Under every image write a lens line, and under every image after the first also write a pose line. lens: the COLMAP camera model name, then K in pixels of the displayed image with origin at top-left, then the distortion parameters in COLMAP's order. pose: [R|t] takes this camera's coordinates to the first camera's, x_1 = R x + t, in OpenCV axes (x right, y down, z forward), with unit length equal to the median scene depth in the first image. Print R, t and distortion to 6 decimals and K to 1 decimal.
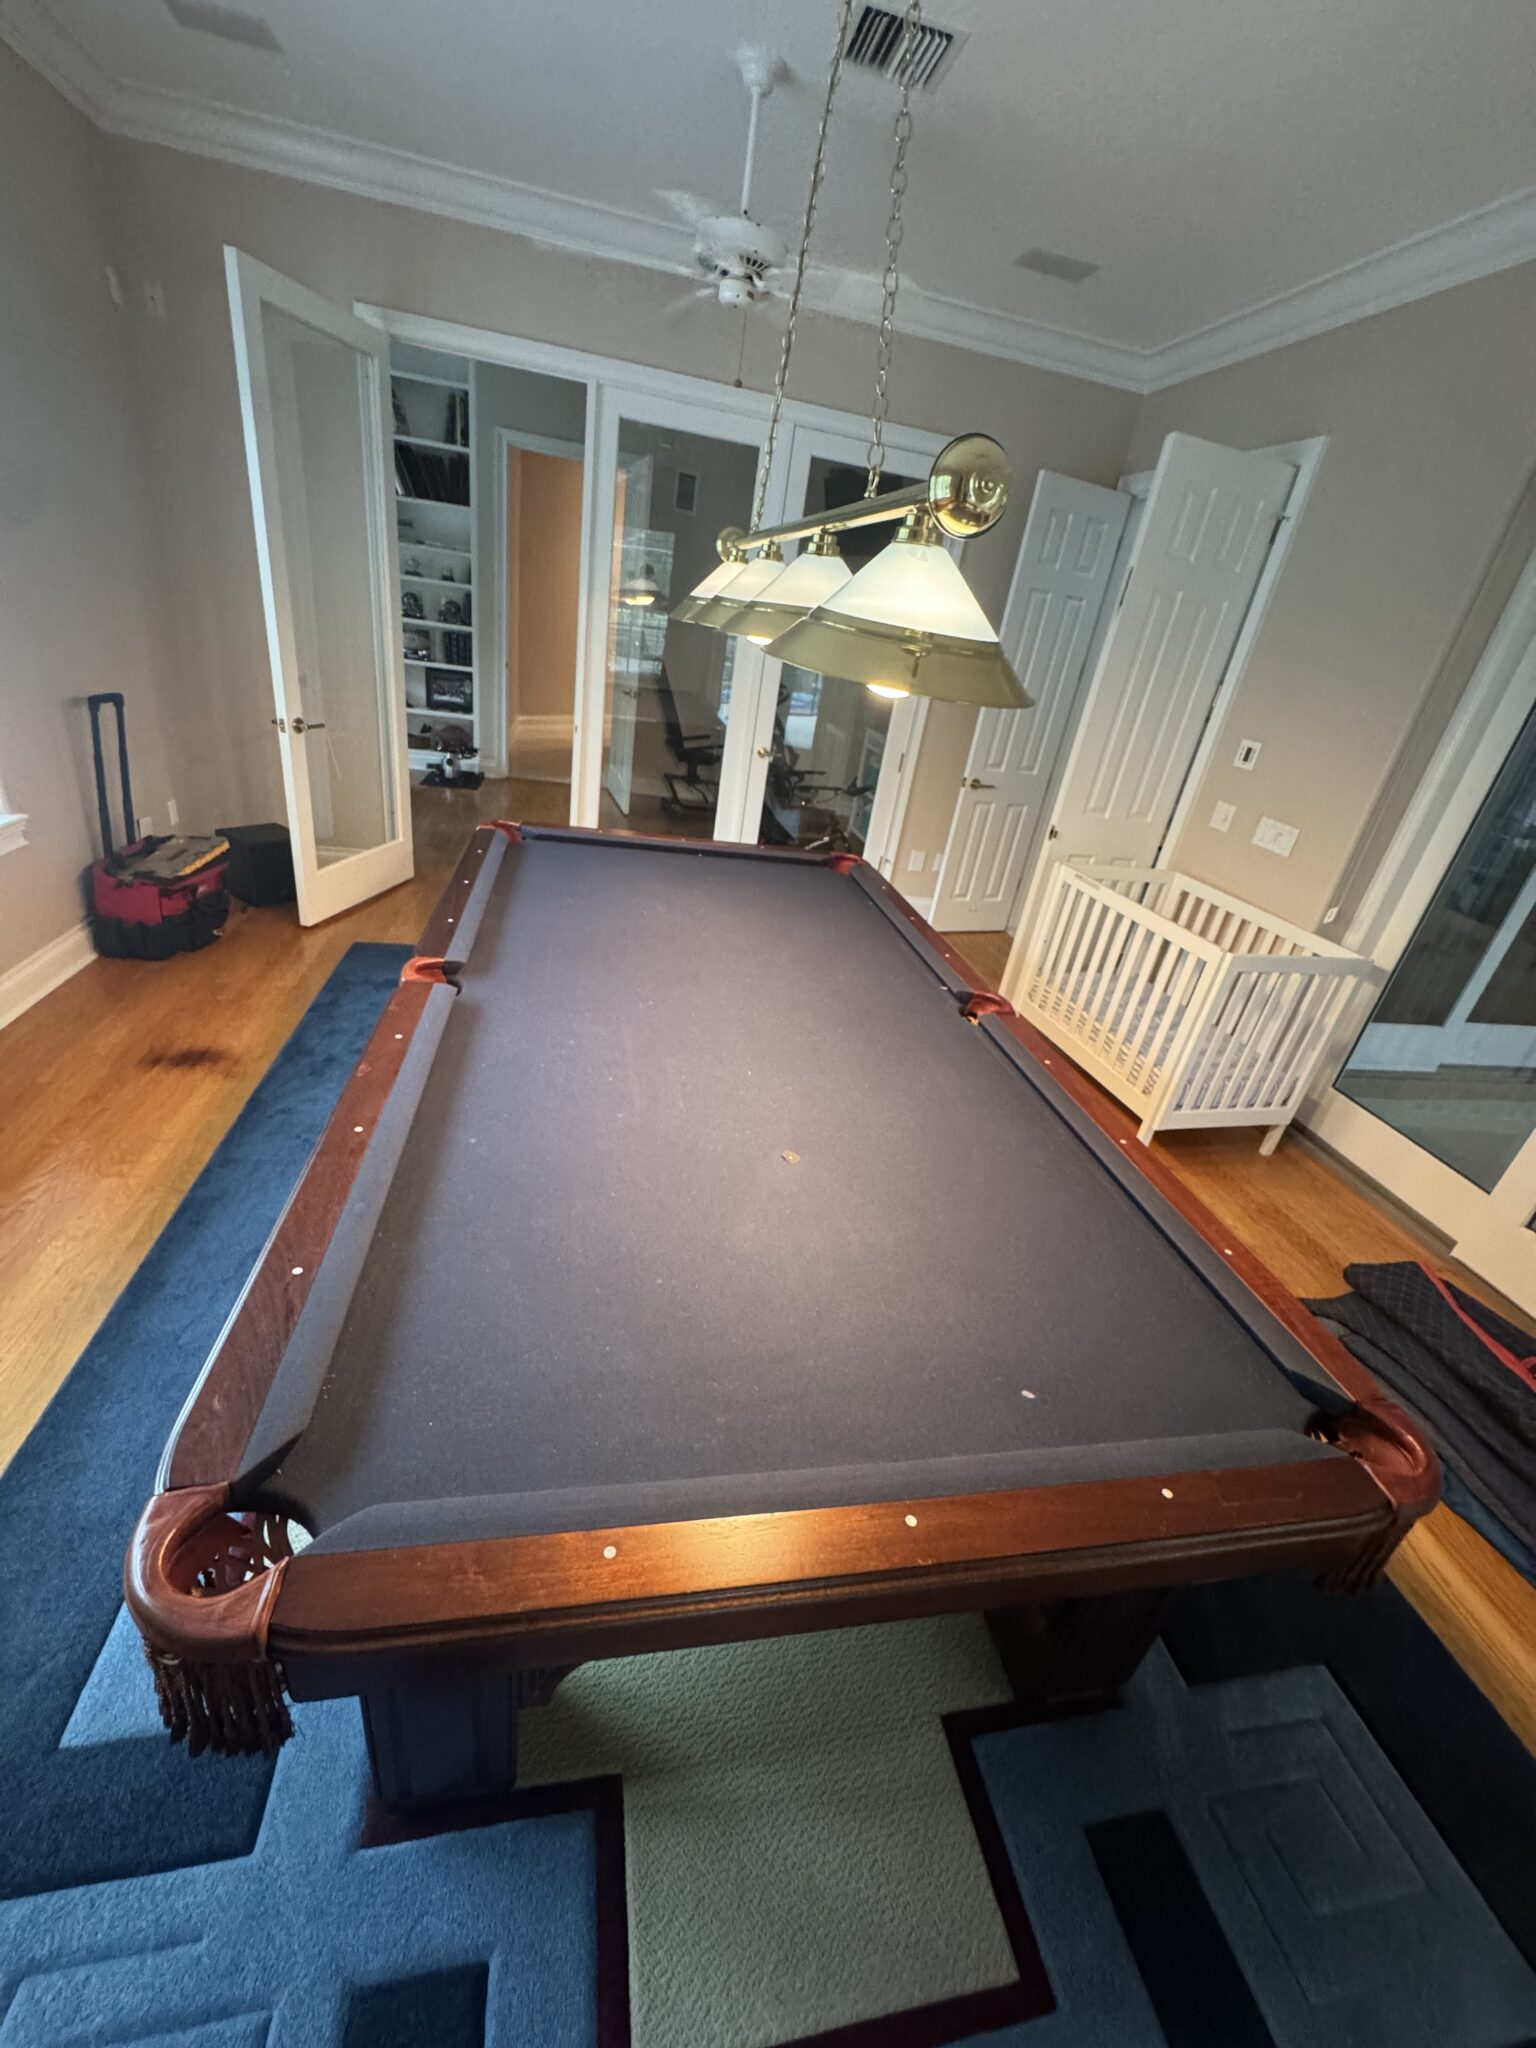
lens RADIAL K [[819.9, 0, 774.6], [0, 819.9, 1020.2], [0, 0, 1]] dist [-0.009425, 0.000734]
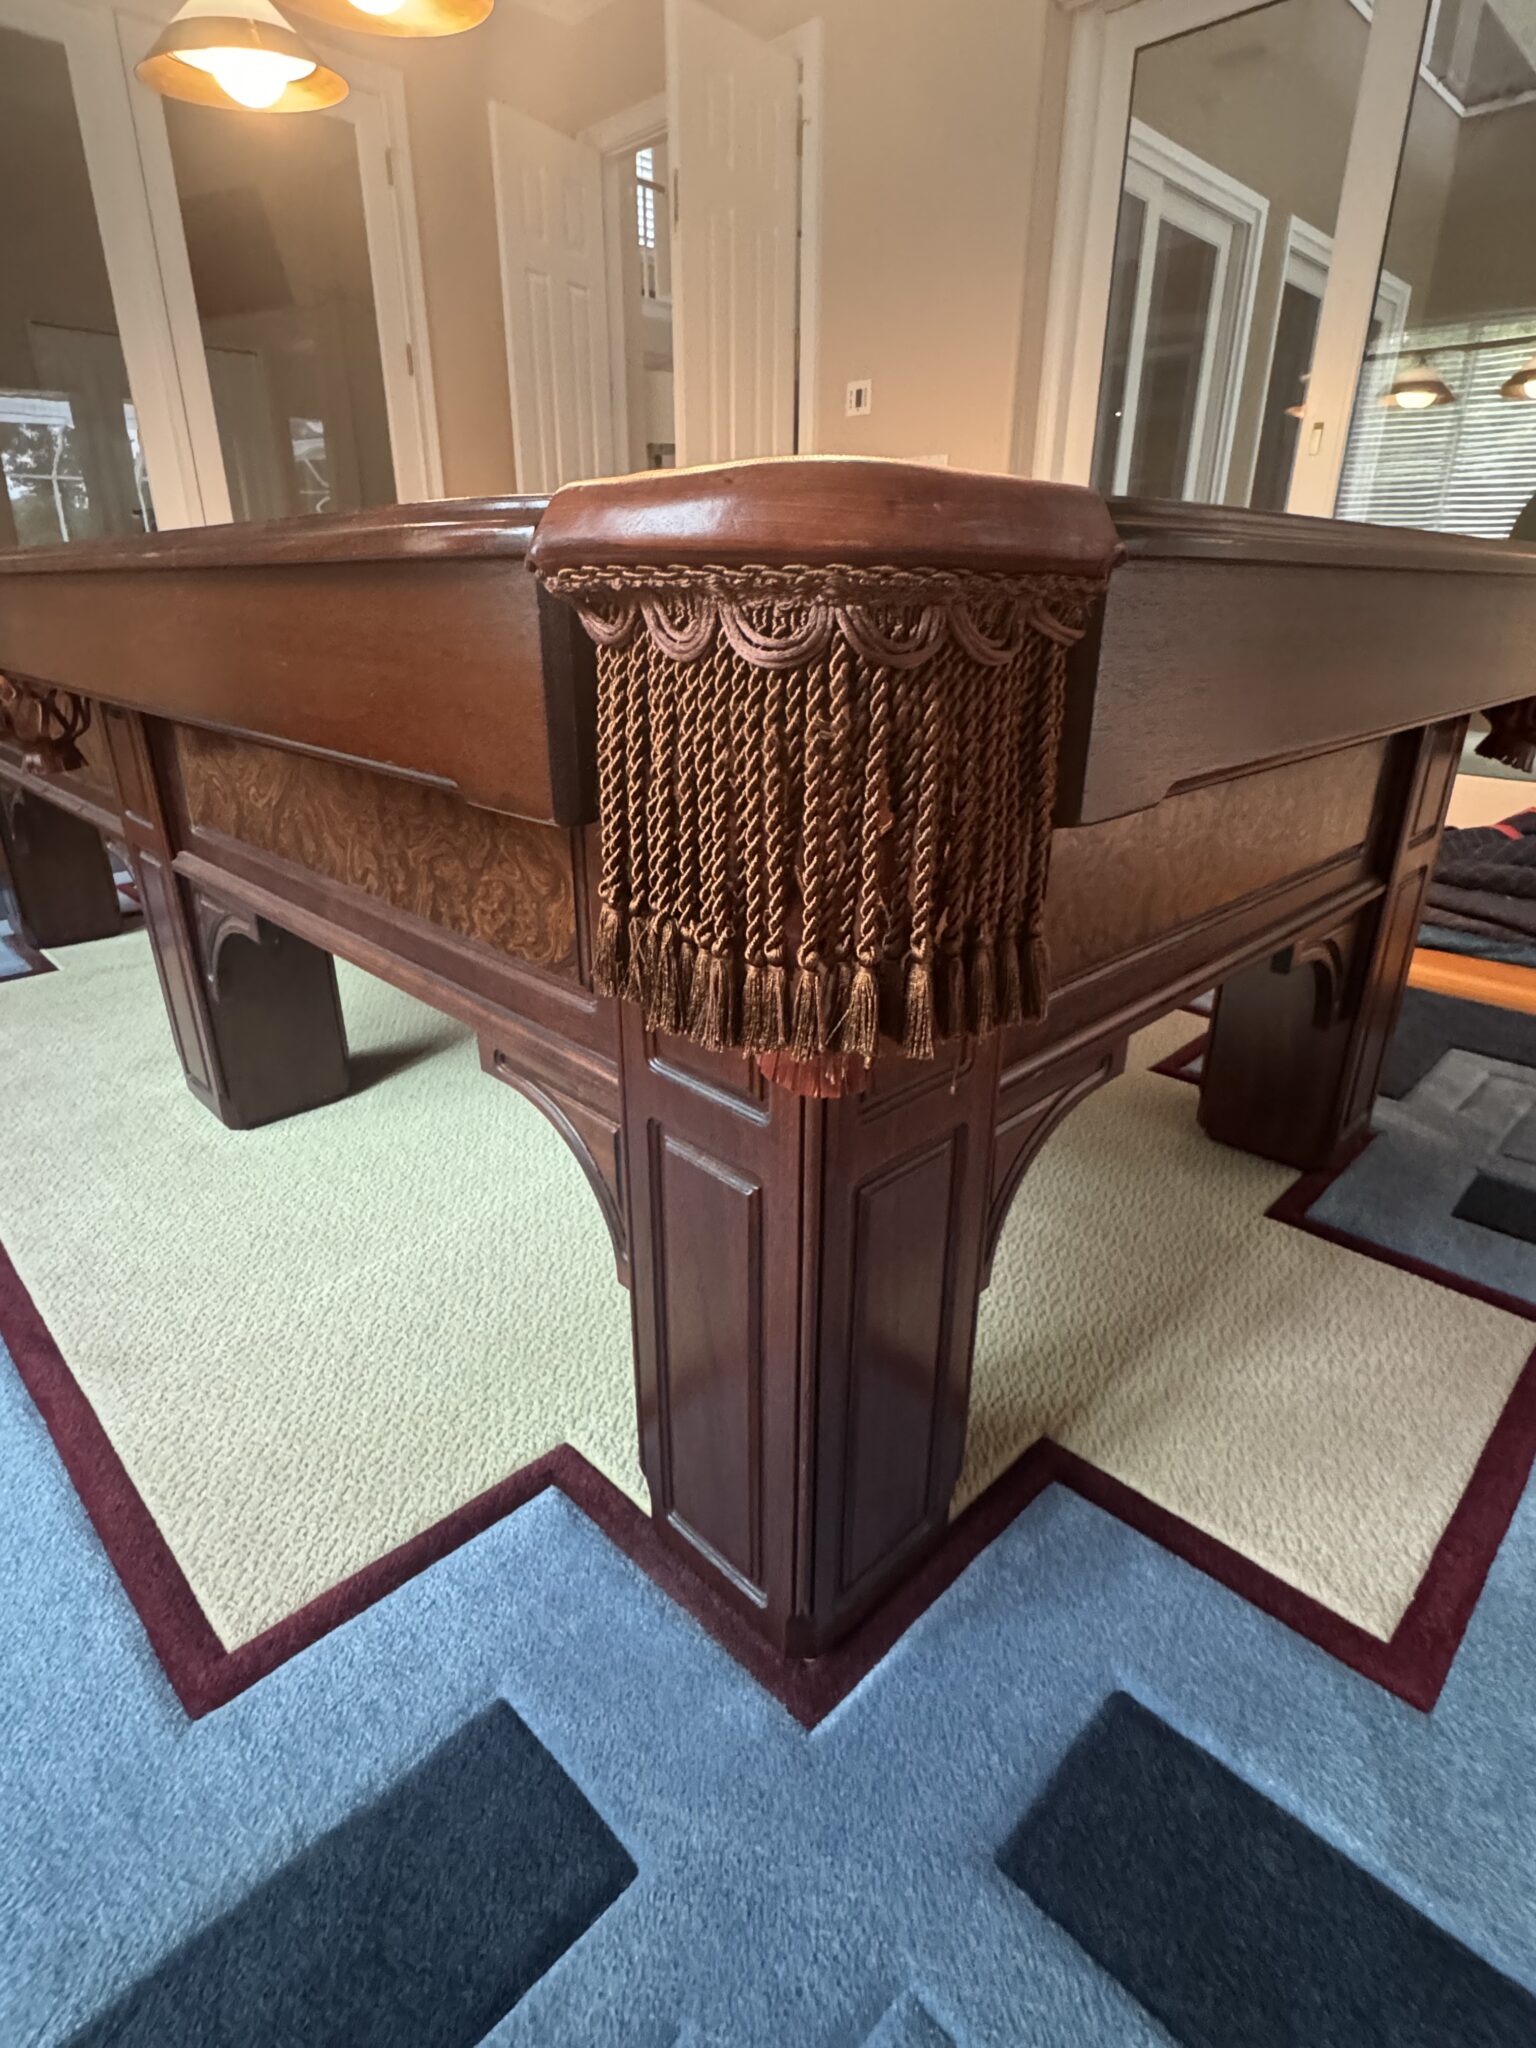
lens RADIAL K [[1049.8, 0, 772.5], [0, 1049.8, 1011.3], [0, 0, 1]] dist [-0.005688, 0.000460]
pose [[0.822054, -0.339045, 0.457466, -0.244765], [0.353688, 0.933661, 0.056403, 0.203103], [-0.446242, 0.115434, 0.887436, 0.138515]]
